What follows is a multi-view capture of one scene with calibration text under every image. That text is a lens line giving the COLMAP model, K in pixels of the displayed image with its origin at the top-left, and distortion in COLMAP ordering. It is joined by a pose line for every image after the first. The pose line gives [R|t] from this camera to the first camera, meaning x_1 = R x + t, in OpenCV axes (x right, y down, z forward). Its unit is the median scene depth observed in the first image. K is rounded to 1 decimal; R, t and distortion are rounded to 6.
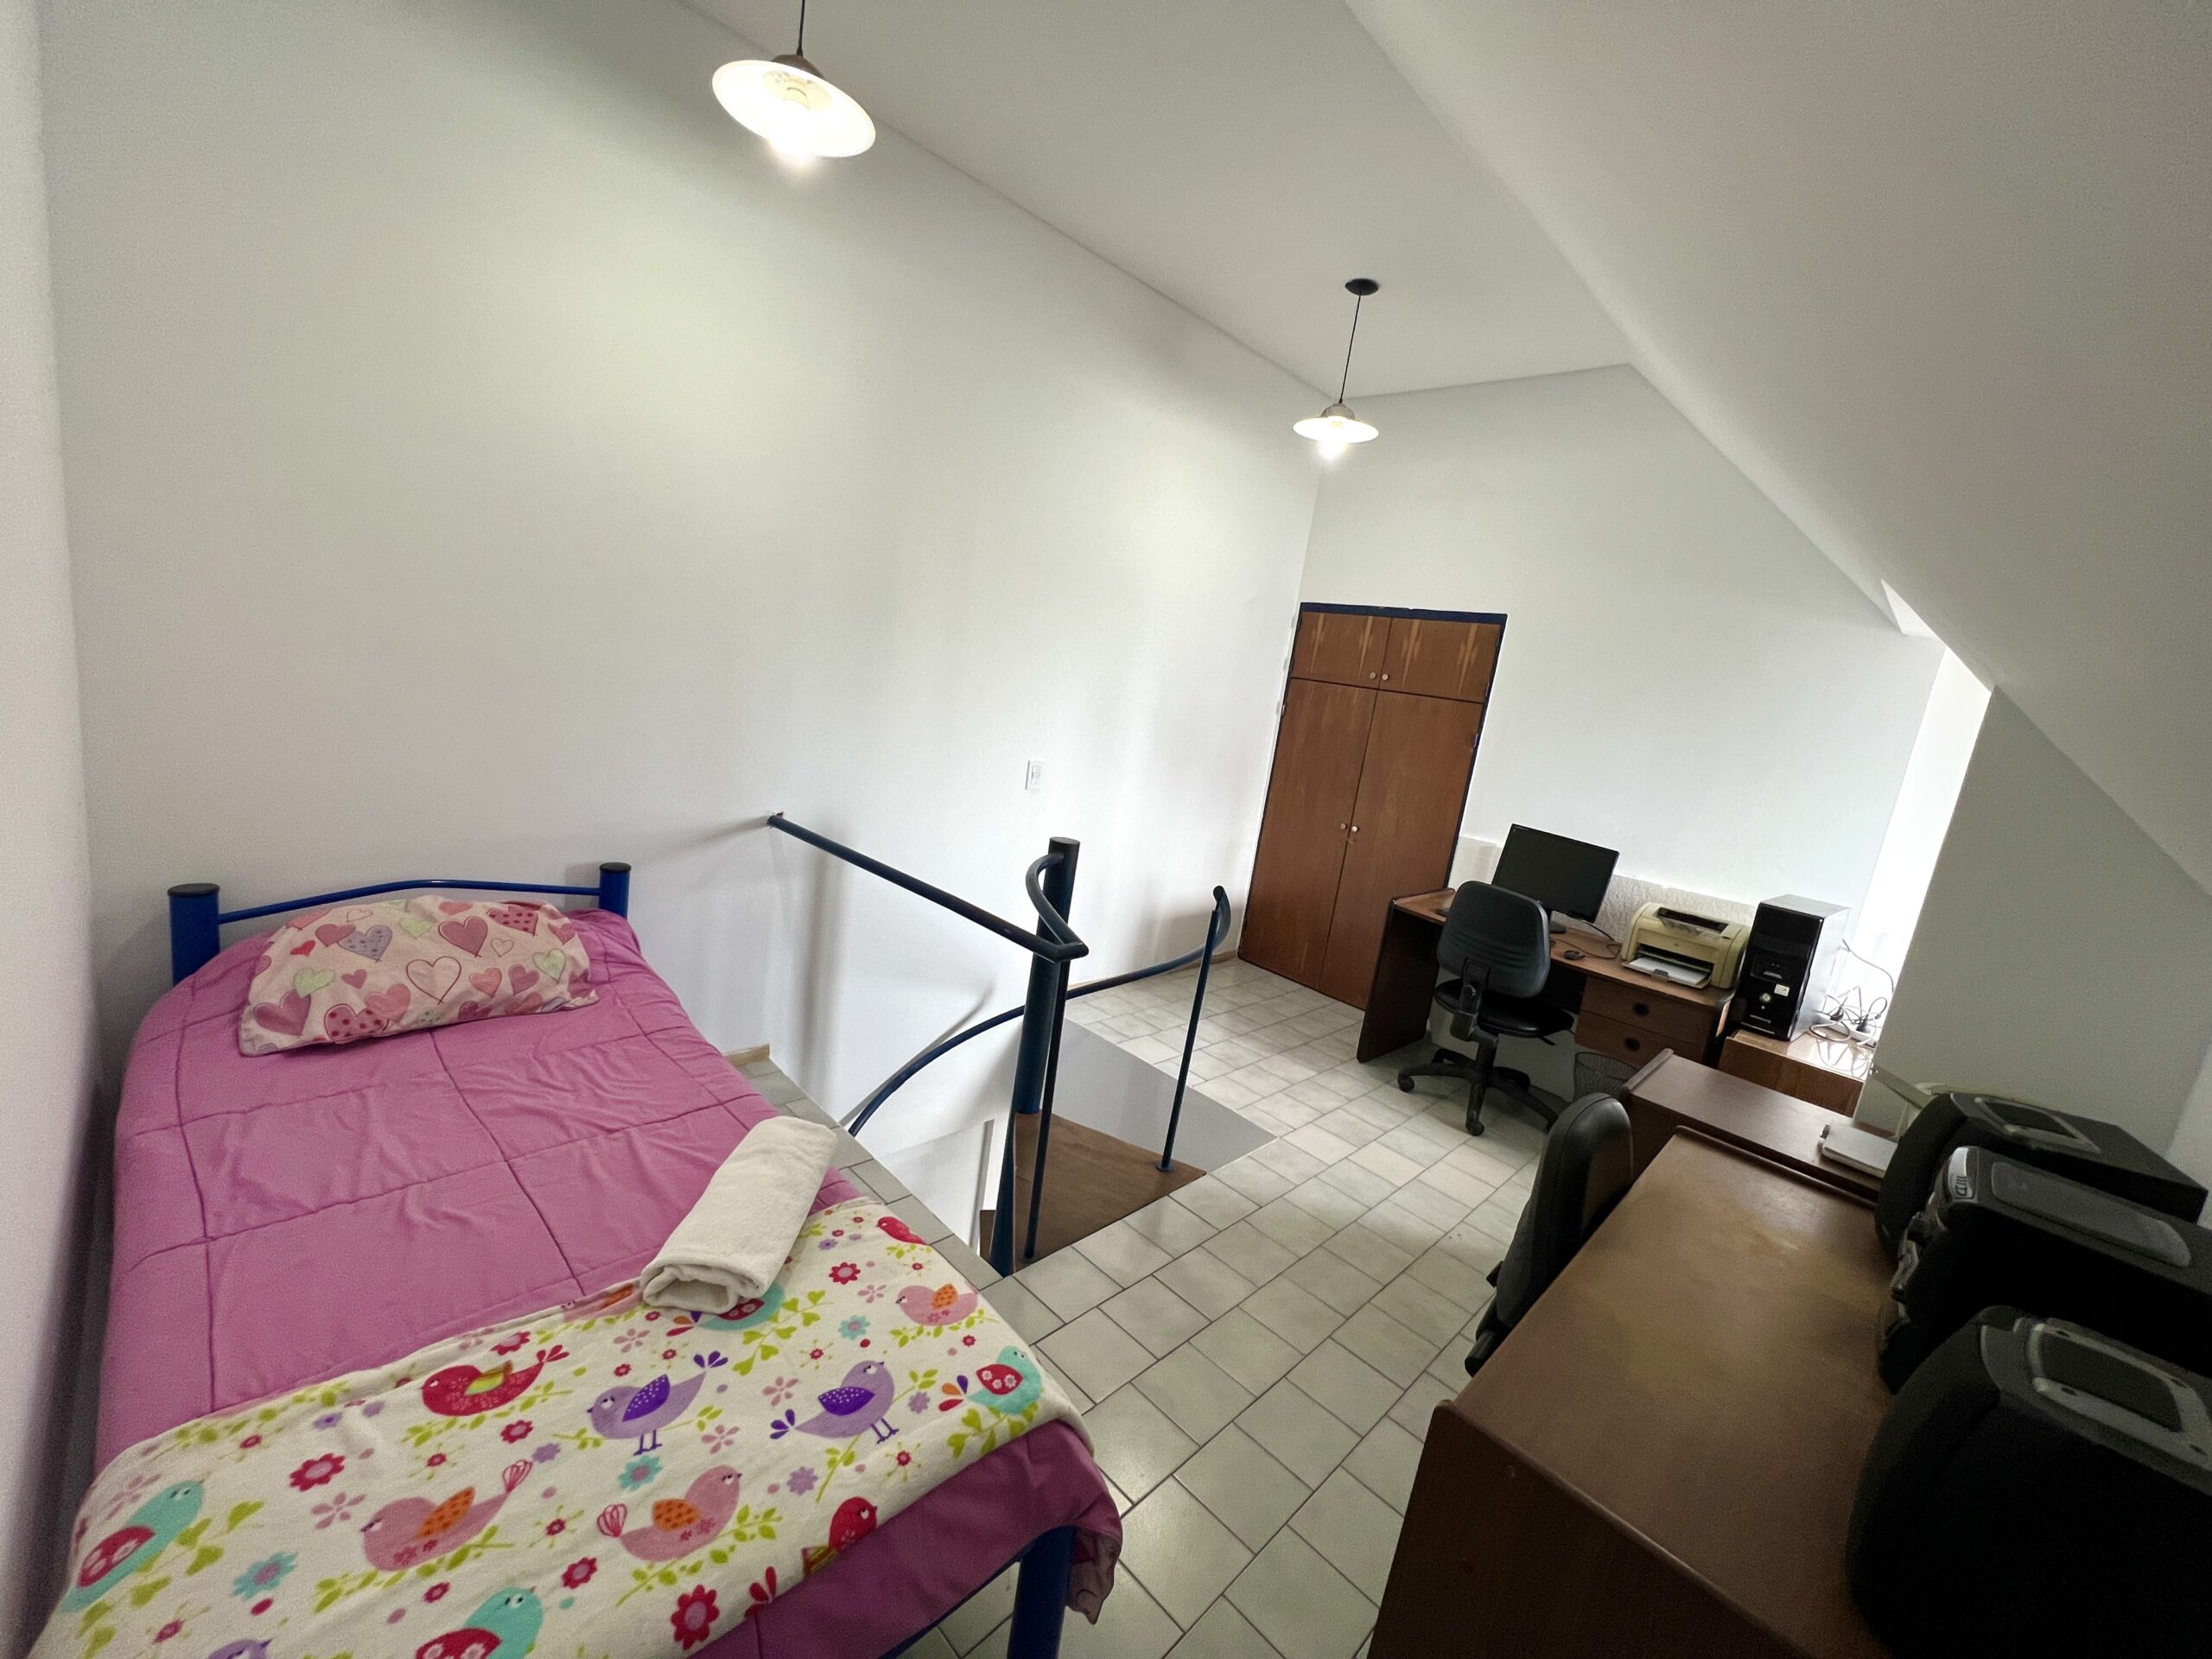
lens RADIAL K [[891.1, 0, 1108.2], [0, 891.1, 827.9], [0, 0, 1]] dist [-0.000971, -0.000175]
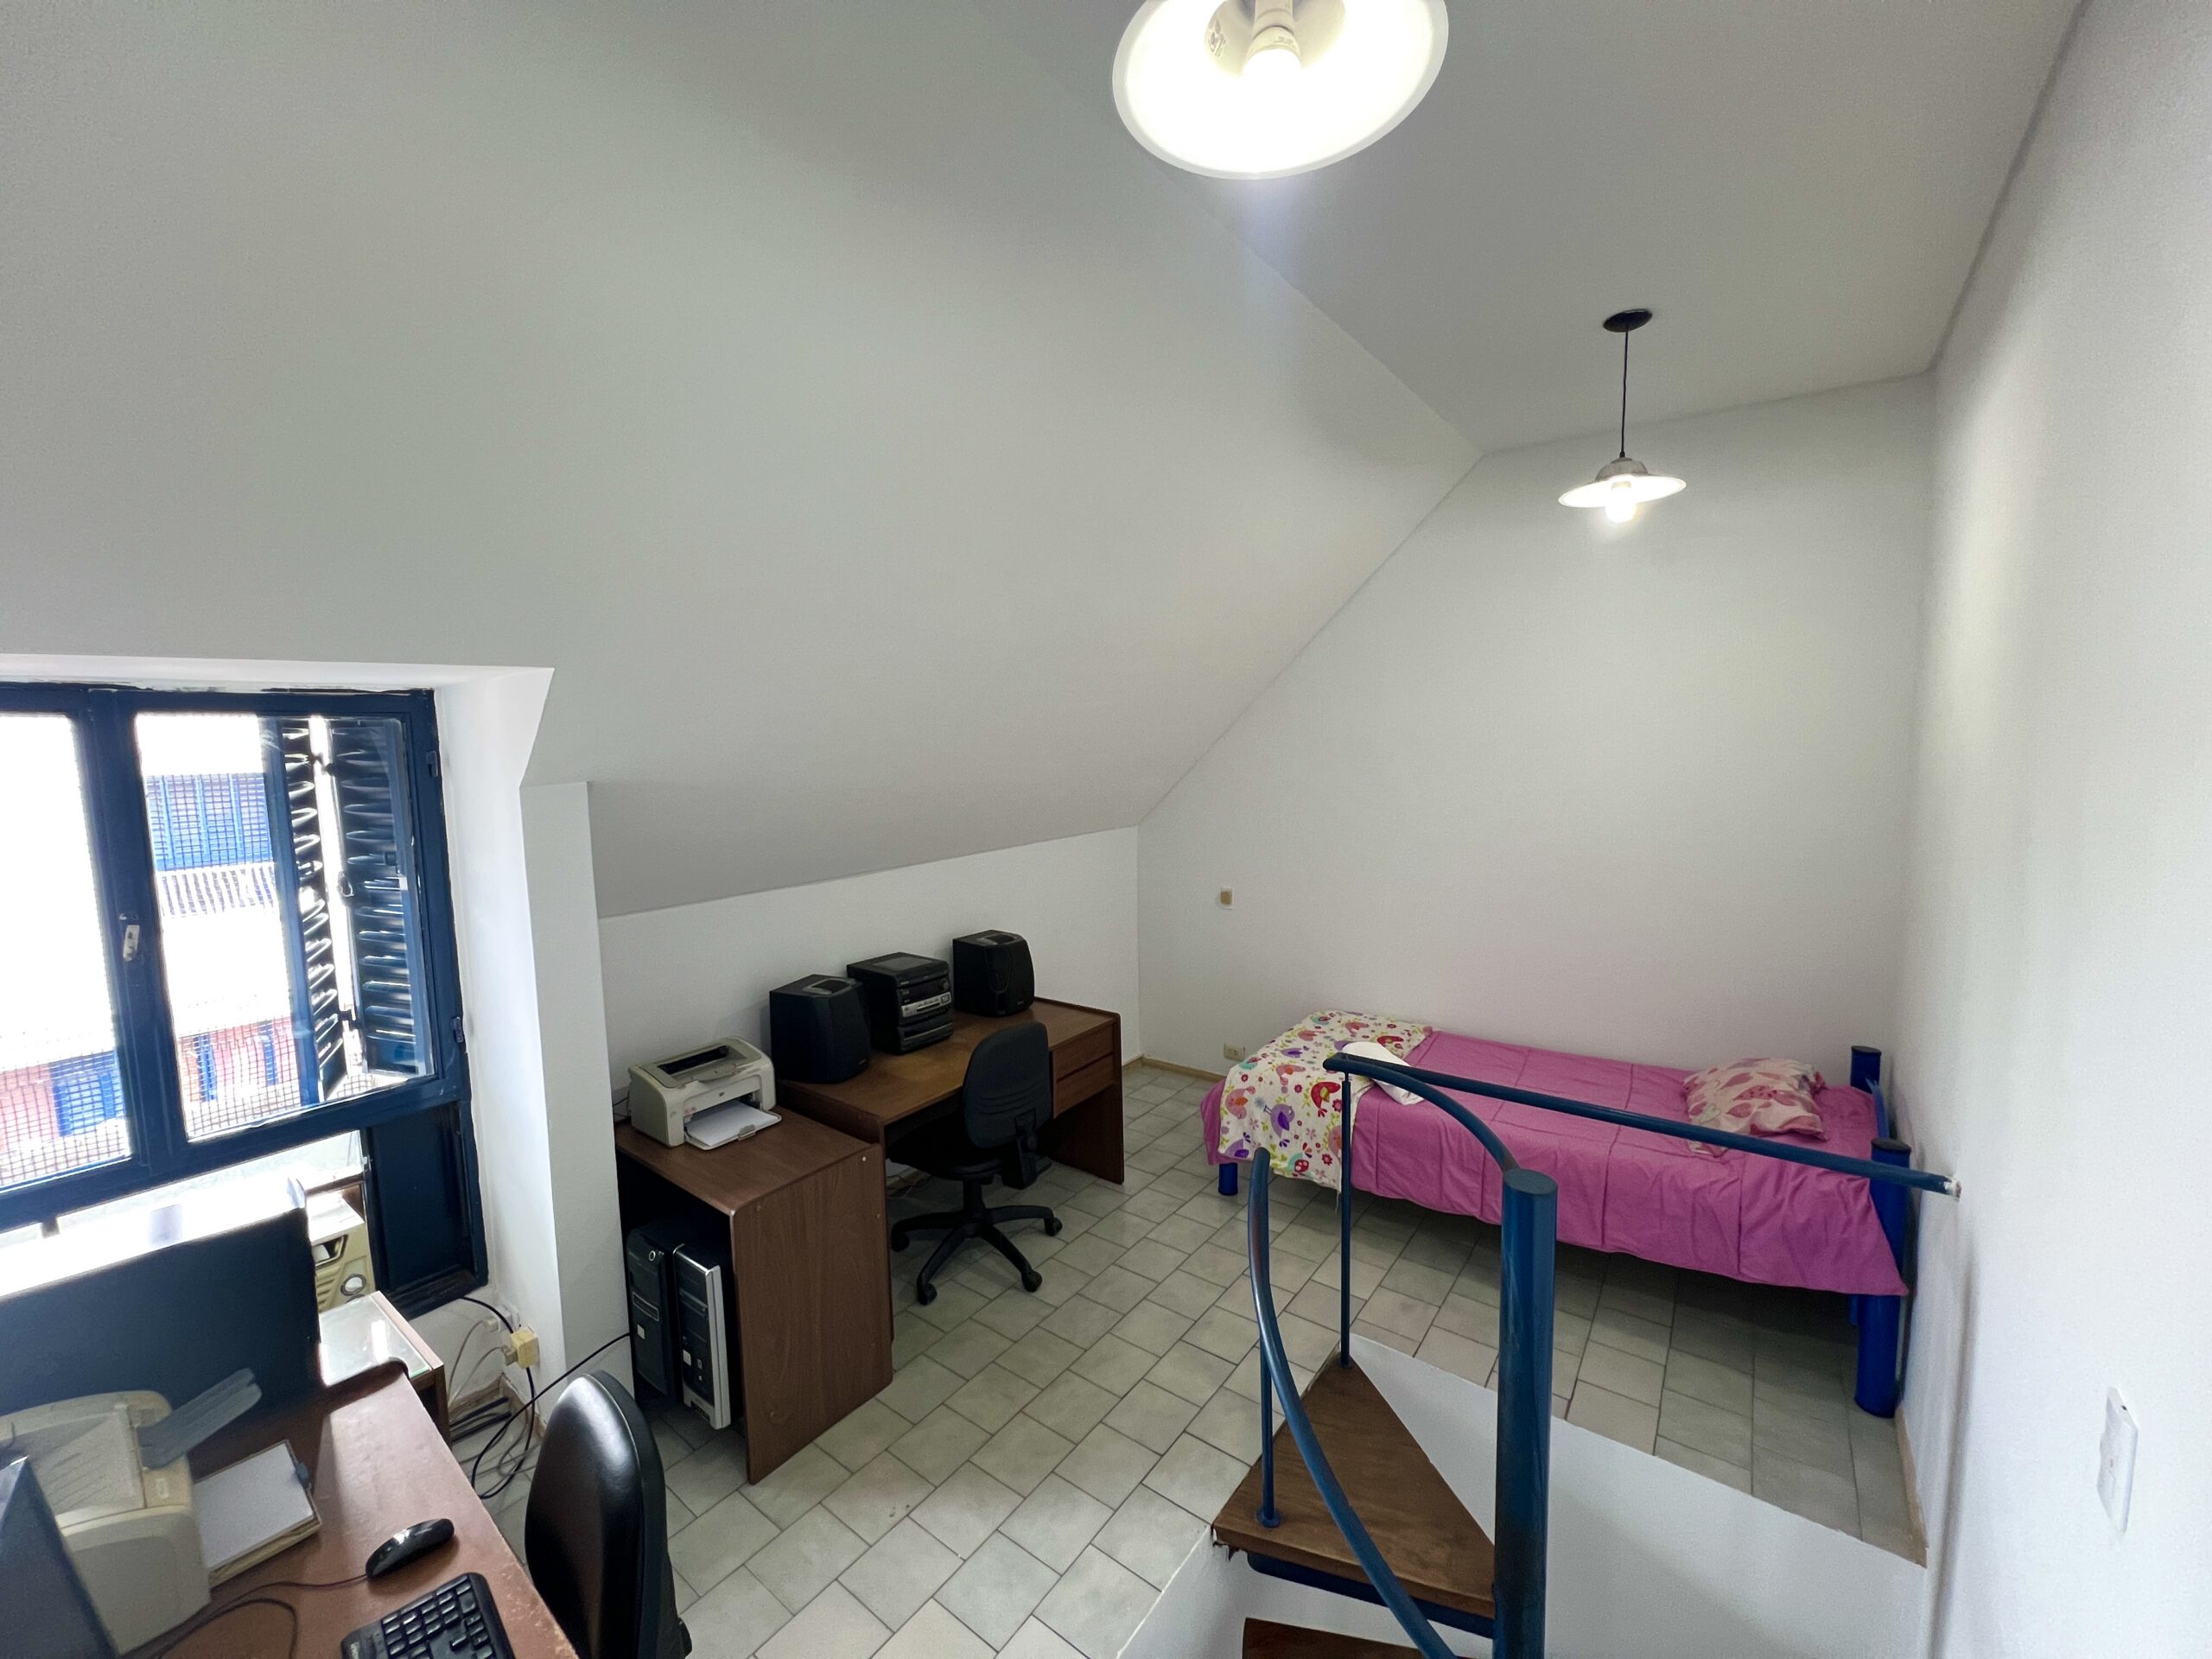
lens RADIAL K [[885.8, 0, 1101.9], [0, 885.8, 836.6], [0, 0, 1]] dist [-0.001707, -0.000118]
pose [[-0.985219, -0.109751, -0.131524, 0.935720], [-0.142878, 0.950040, 0.277506, -0.923229], [0.094496, 0.292196, -0.951679, 3.930026]]
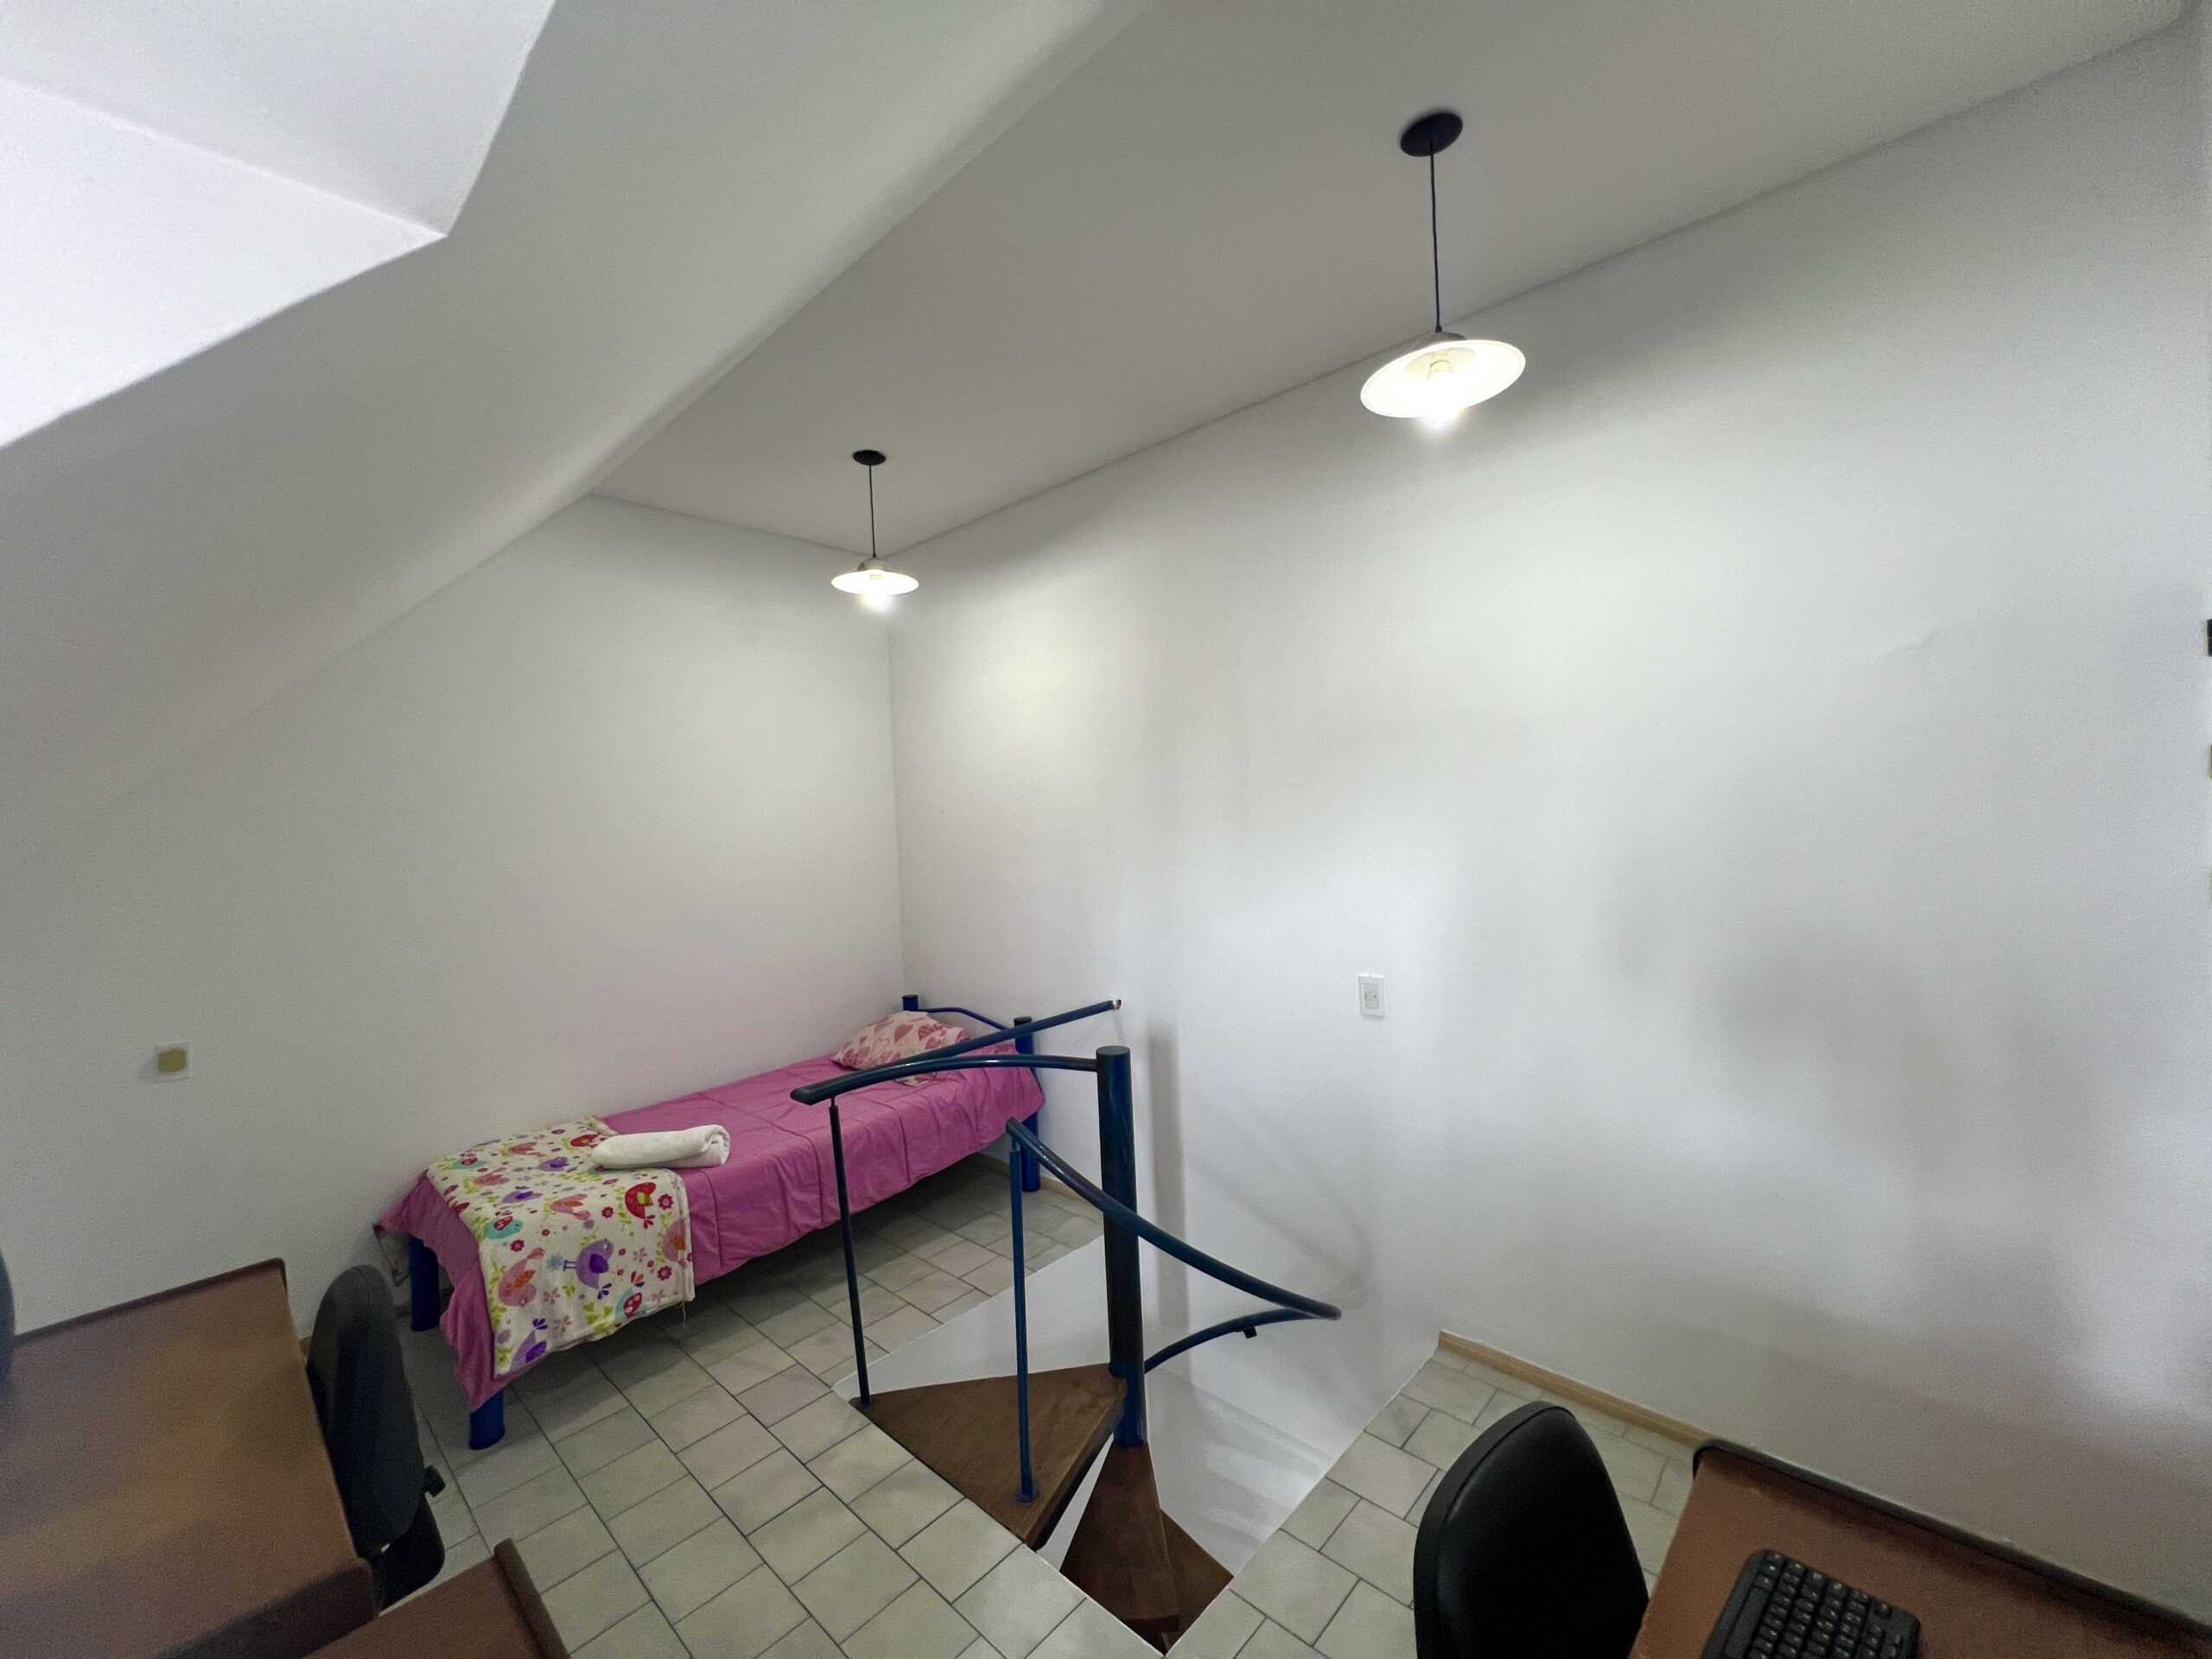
lens RADIAL K [[885.8, 0, 1099.7], [0, 885.8, 819.3], [0, 0, 1]] dist [-0.001707, -0.000118]
pose [[0.014839, -0.131456, -0.991211, 2.312594], [-0.143163, 0.980827, -0.132222, -0.260953], [0.989588, 0.143867, -0.004265, 2.510897]]
